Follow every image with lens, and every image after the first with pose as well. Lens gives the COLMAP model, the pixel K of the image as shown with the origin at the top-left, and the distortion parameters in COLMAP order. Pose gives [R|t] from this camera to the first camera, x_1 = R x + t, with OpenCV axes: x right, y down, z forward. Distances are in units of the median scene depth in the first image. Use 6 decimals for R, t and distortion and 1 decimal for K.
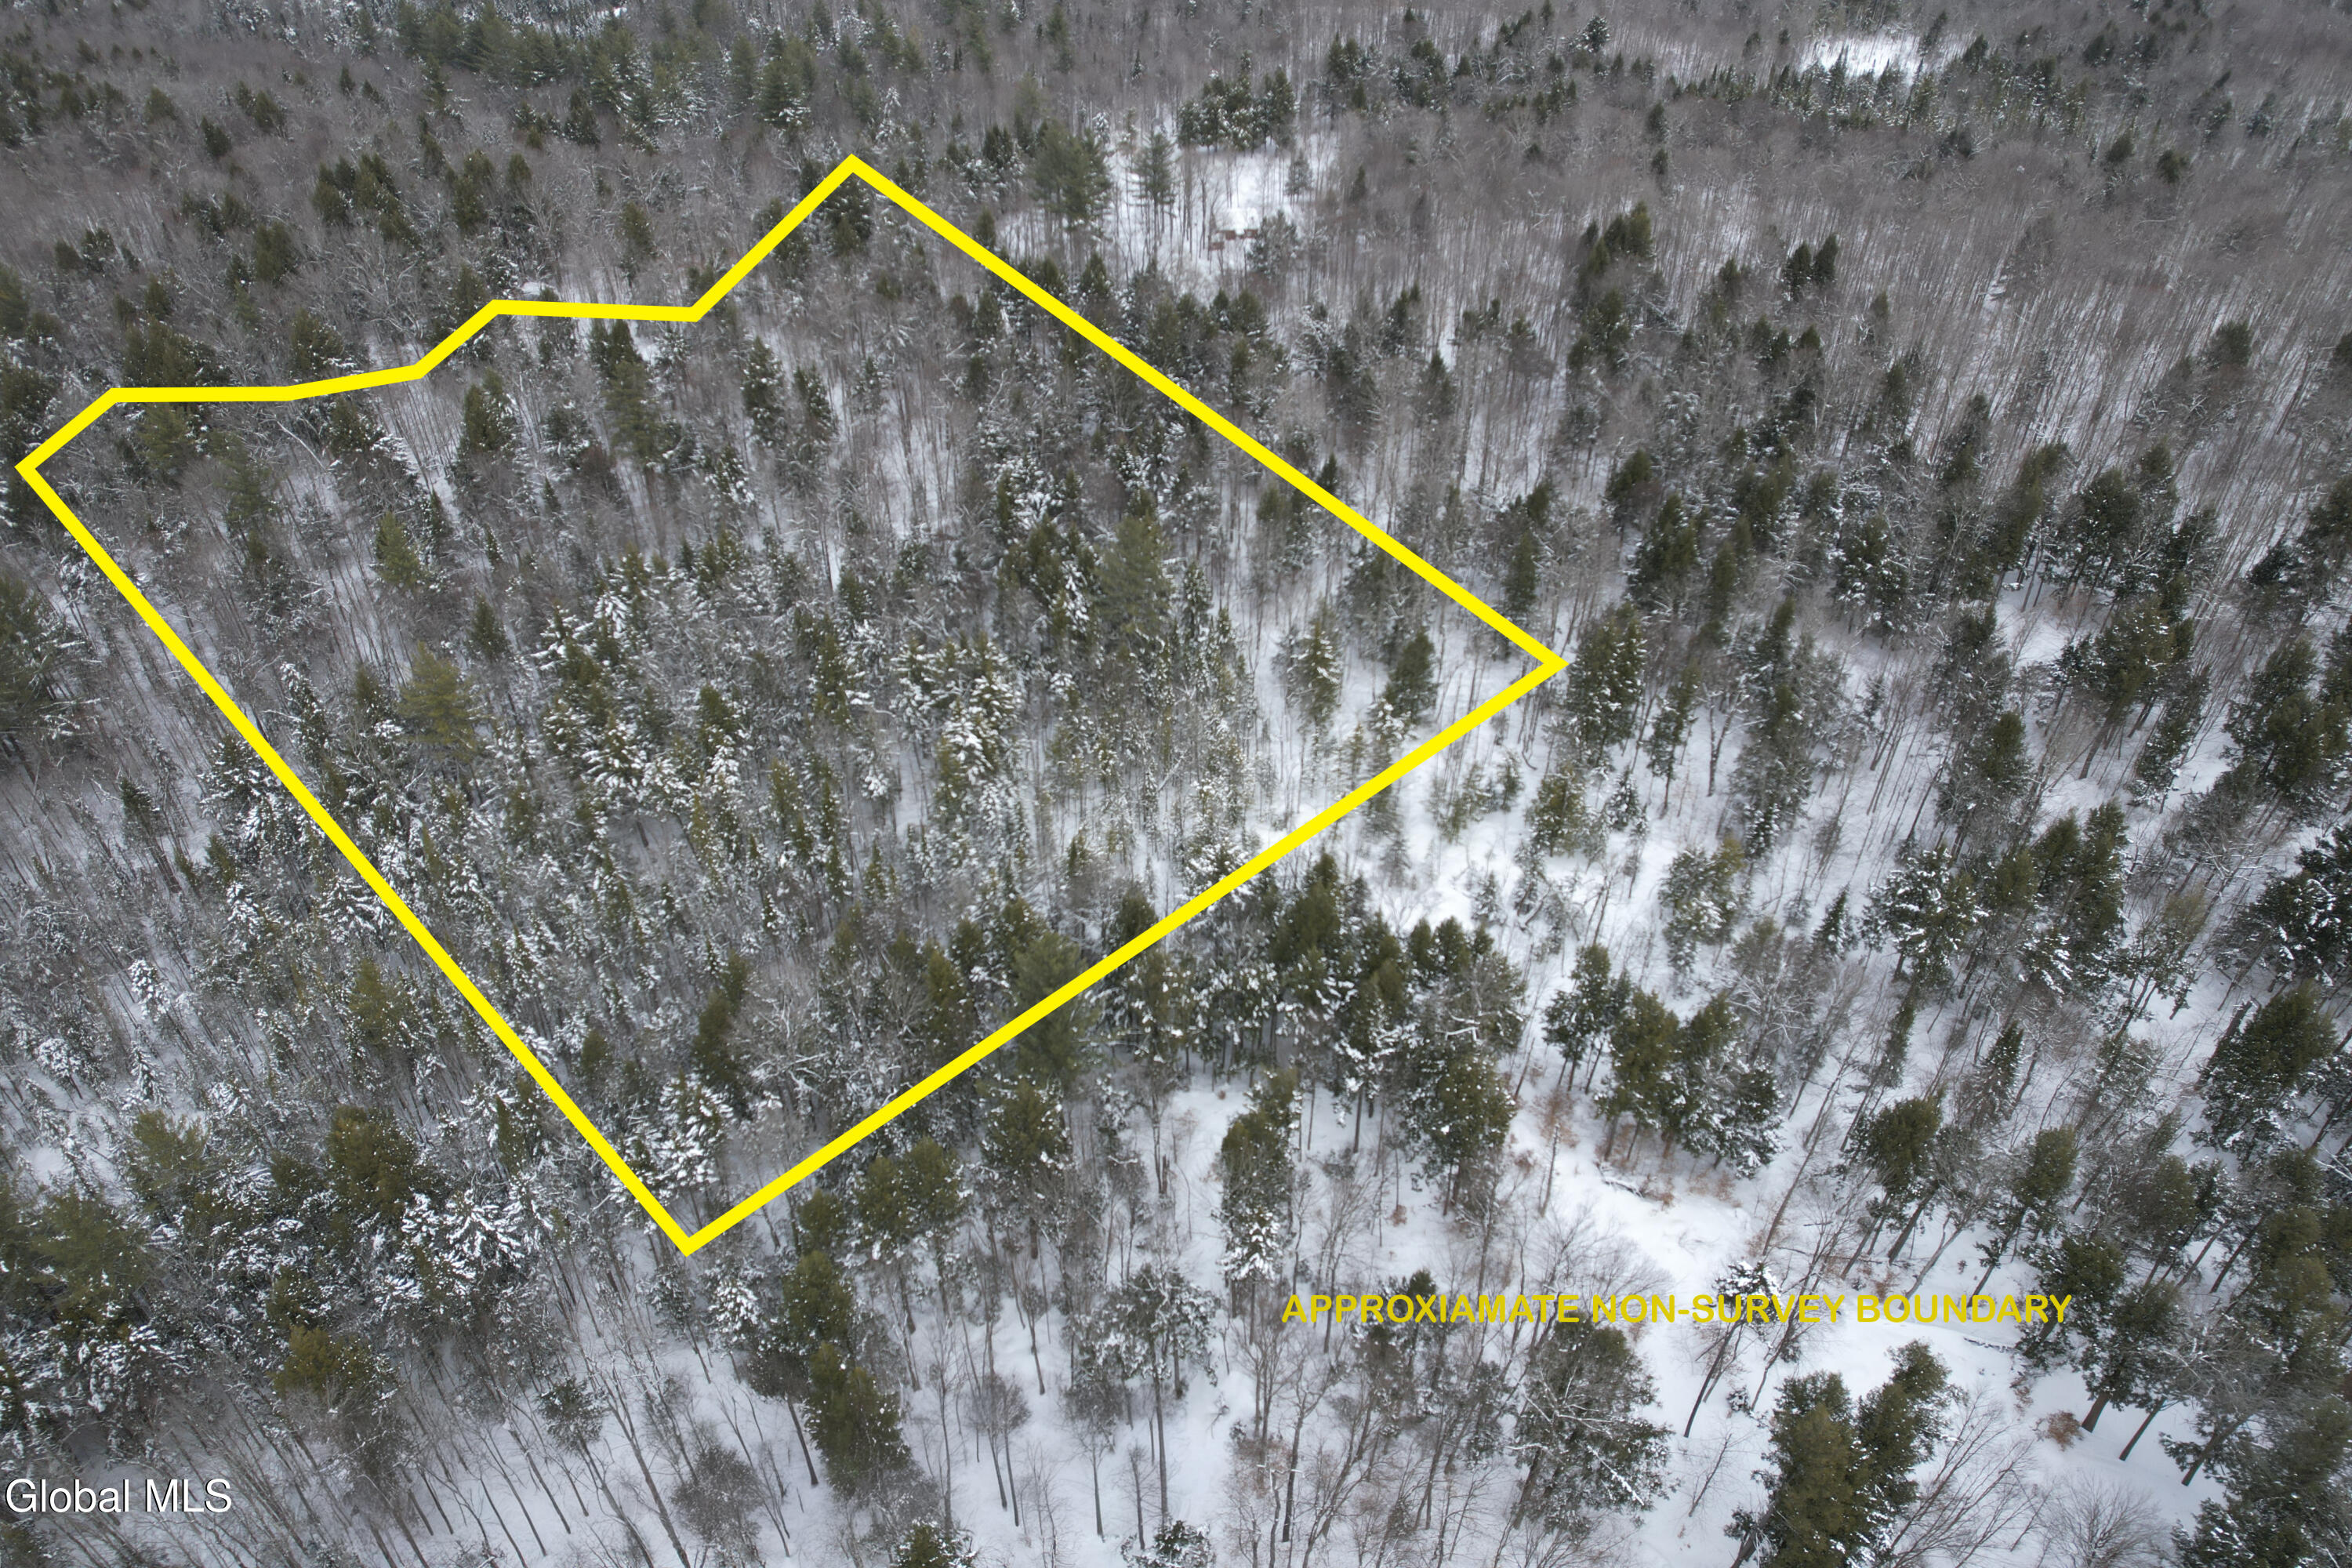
lens RADIAL K [[1514.9, 0, 1176.0], [0, 1514.9, 784.0], [0, 0, 1]] dist [-0.087663, -0.000267]
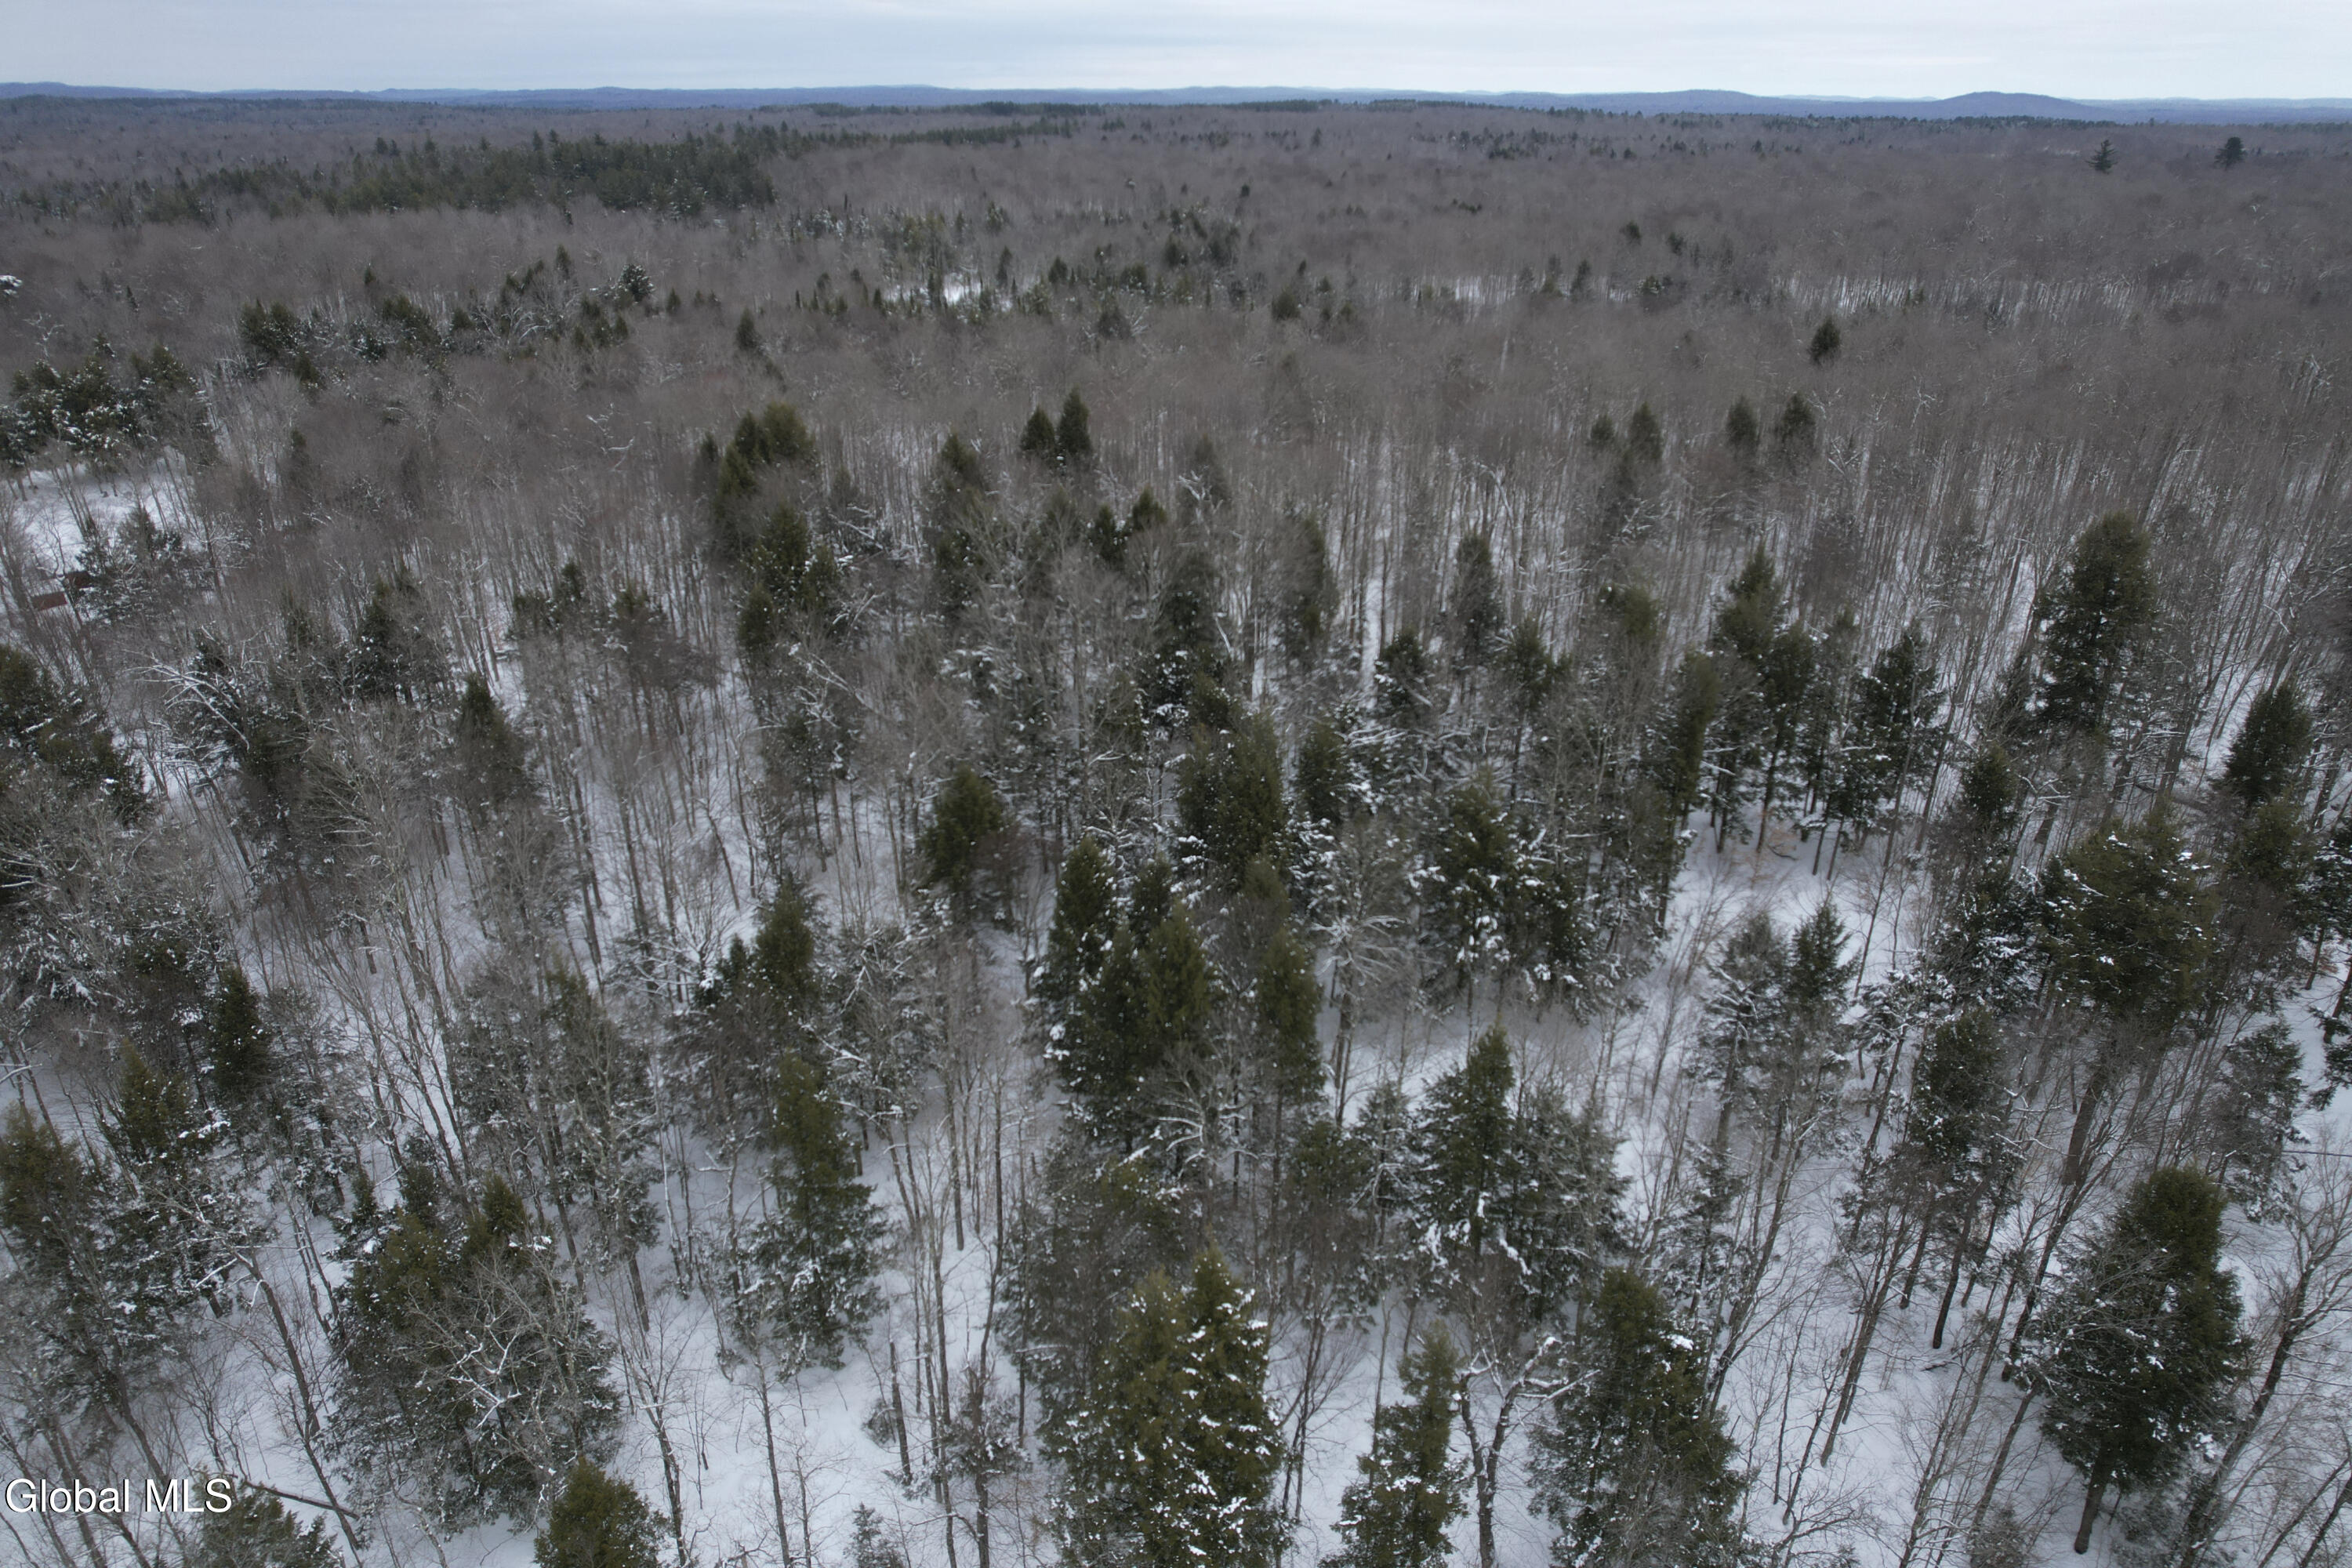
lens RADIAL K [[1492.9, 0, 1176.0], [0, 1492.9, 784.0], [0, 0, 1]] dist [-0.083462, 0.080701]
pose [[0.827797, -0.233855, 0.509965, 0.109817], [0.336459, 0.934313, -0.117707, -0.121421], [-0.448940, 0.269020, 0.852104, 0.491820]]
